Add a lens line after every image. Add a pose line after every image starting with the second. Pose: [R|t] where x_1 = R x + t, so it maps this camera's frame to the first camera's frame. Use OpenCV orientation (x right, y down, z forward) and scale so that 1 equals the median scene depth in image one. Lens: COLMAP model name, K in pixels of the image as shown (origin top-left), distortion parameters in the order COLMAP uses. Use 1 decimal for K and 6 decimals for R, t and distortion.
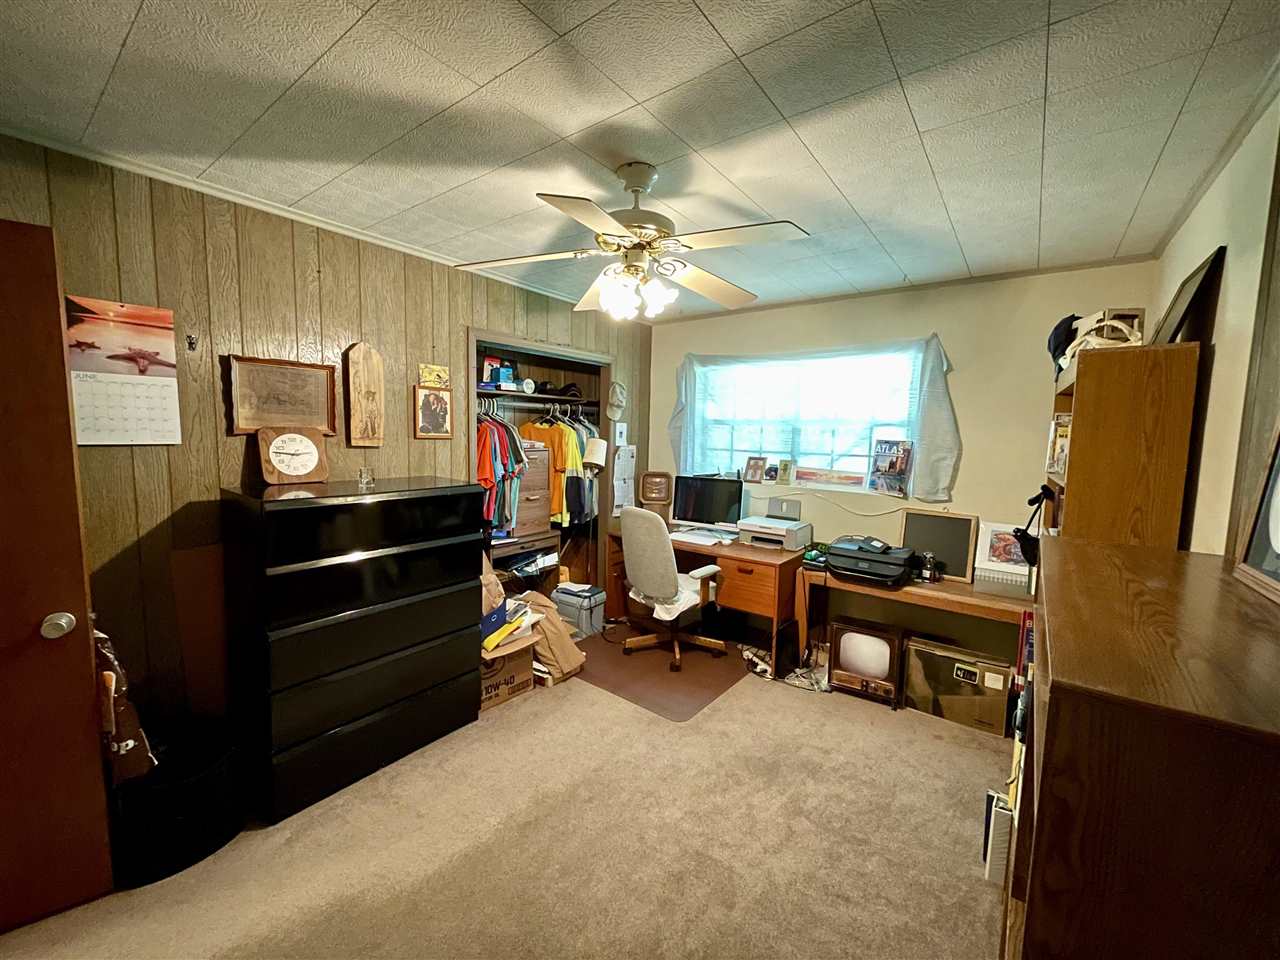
lens RADIAL K [[516.9, 0, 637.9], [0, 516.9, 478.8], [0, 0, 1]] dist [-0.004752, -0.000944]
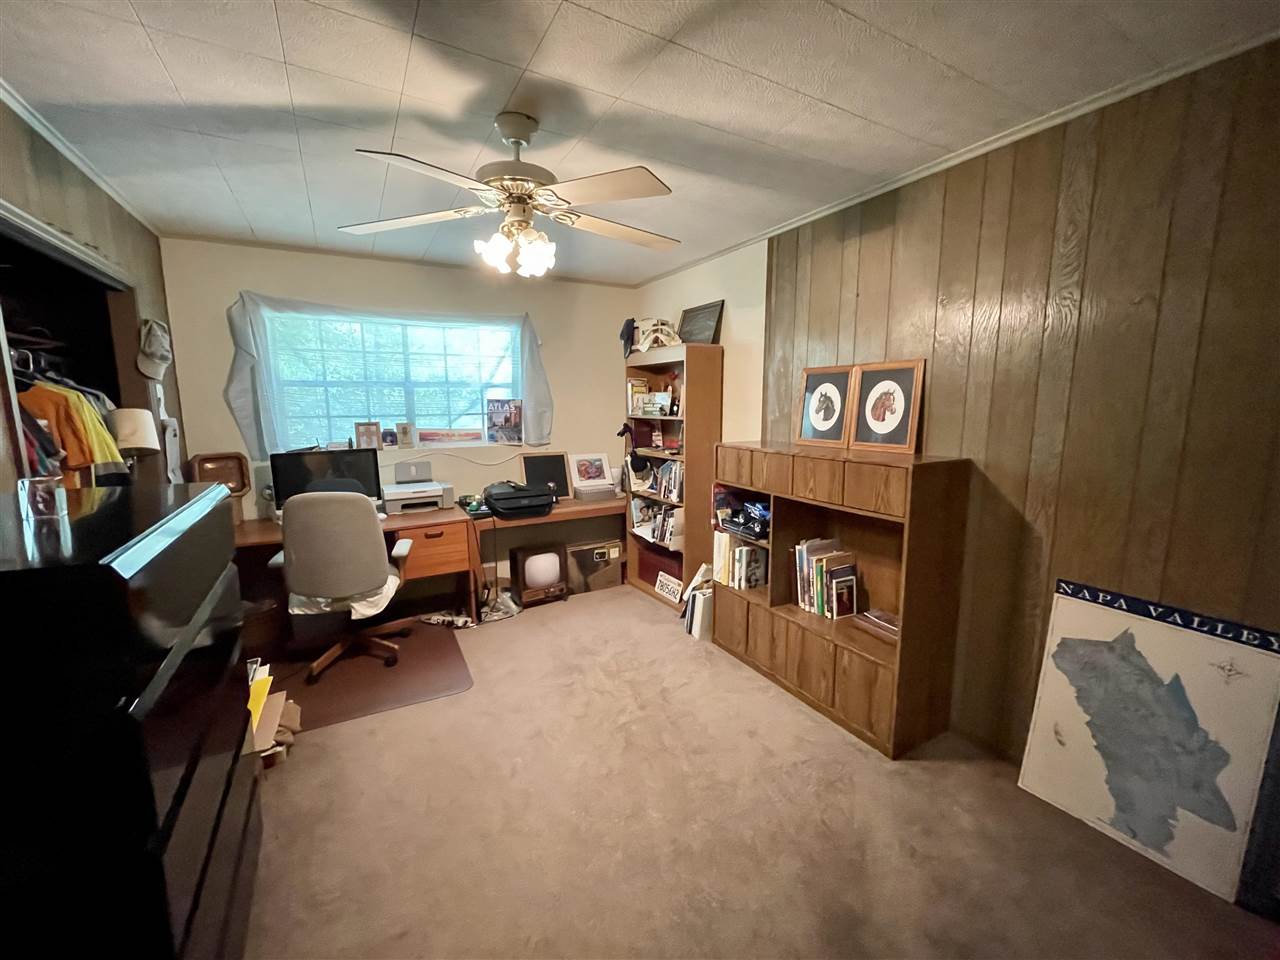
lens RADIAL K [[516.9, 0, 640.3], [0, 516.9, 479.2], [0, 0, 1]] dist [-0.004752, -0.000944]
pose [[0.384145, -0.161389, 0.909058, -0.510185], [0.100118, 0.986079, 0.132755, -0.018760], [-0.917828, 0.040016, 0.394956, 0.238811]]
